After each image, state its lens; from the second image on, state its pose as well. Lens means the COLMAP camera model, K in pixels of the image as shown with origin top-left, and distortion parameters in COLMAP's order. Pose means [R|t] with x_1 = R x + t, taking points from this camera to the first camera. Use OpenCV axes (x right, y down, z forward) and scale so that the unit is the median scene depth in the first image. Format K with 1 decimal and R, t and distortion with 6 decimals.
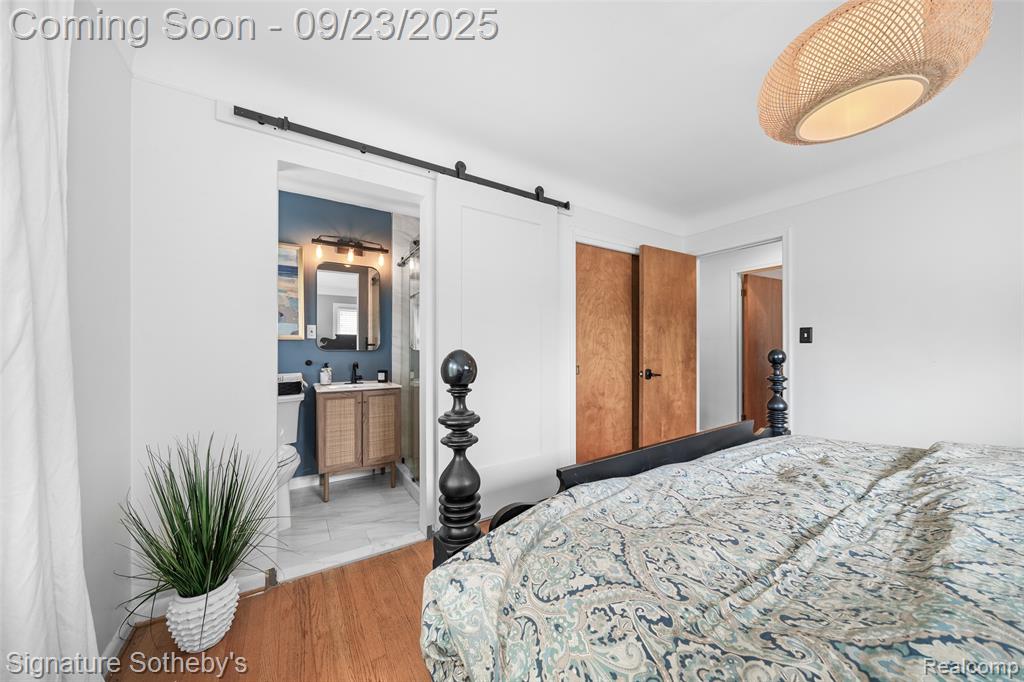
lens RADIAL K [[343.5, 0, 514.4], [0, 343.5, 351.6], [0, 0, 1]] dist [-0.000537, -0.000040]
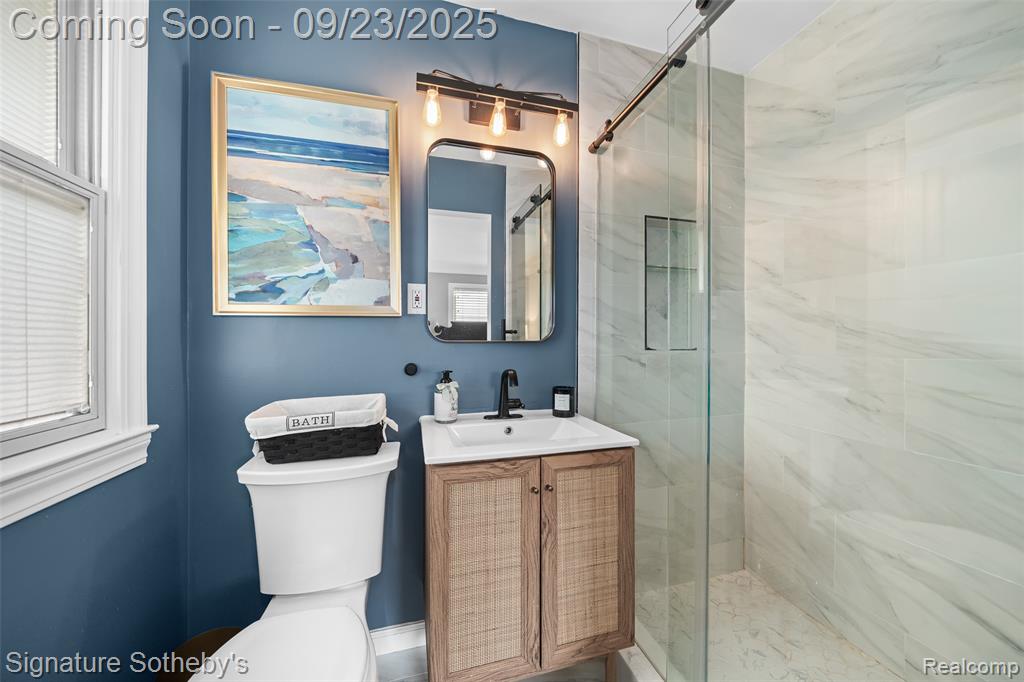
lens RADIAL K [[357.0, 0, 519.7], [0, 357.0, 344.3], [0, 0, 1]] dist [-0.001277, -0.000171]
pose [[0.961244, 0.003883, -0.275671, -0.337737], [-0.002708, 0.999986, 0.004641, -0.002130], [0.275685, -0.003715, 0.961241, 0.597084]]
